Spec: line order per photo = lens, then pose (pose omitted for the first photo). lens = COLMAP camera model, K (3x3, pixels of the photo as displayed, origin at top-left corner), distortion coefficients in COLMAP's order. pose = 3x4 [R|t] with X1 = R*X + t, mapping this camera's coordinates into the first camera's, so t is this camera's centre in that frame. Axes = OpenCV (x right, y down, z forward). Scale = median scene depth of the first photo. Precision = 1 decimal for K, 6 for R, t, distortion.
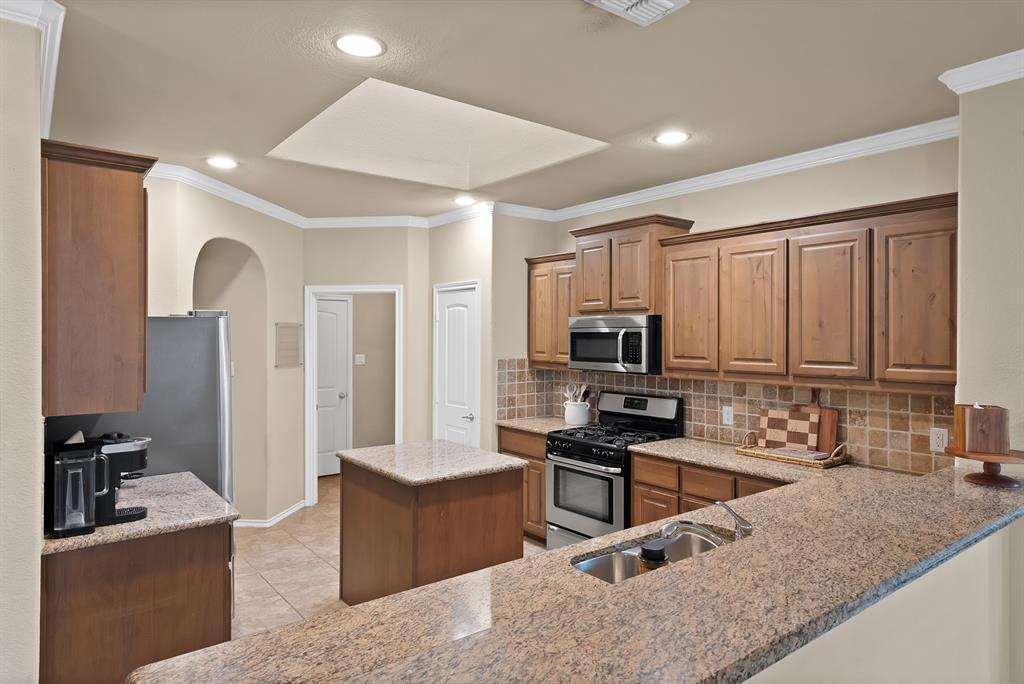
lens RADIAL K [[618.3, 0, 510.9], [0, 618.3, 337.9], [0, 0, 1]] dist [0.015912, 0.003364]
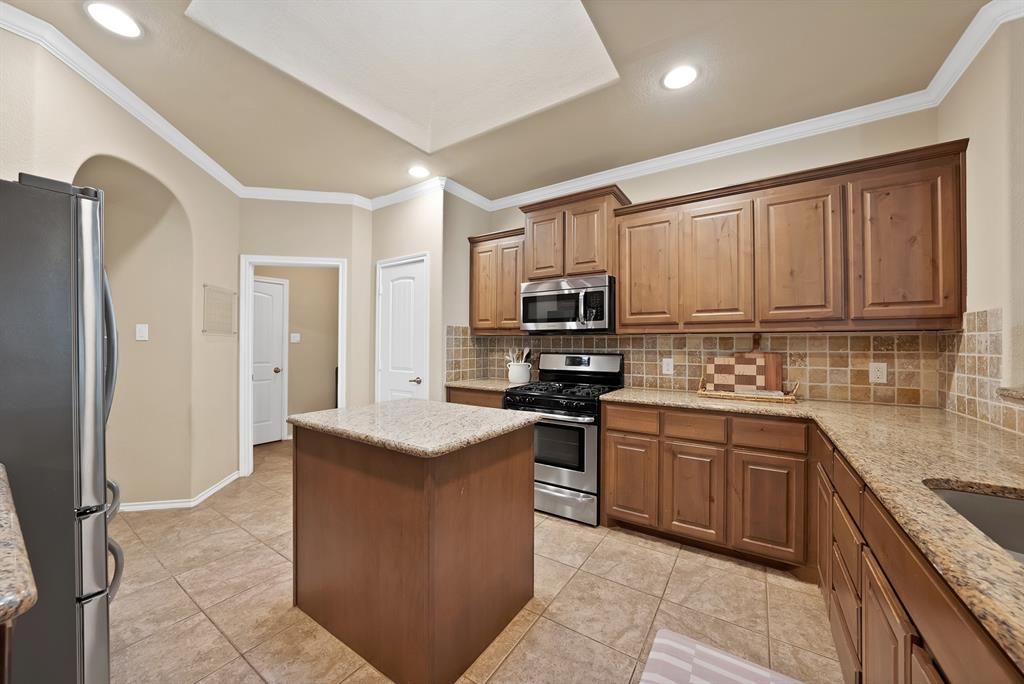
lens RADIAL K [[368.9, 0, 508.3], [0, 368.9, 341.5], [0, 0, 1]] dist [-0.027846, 0.004885]
pose [[0.950160, 0.004867, 0.311726, -0.146735], [-0.001046, 0.999922, -0.012422, 0.086926], [-0.311762, 0.011477, 0.950091, 0.435477]]
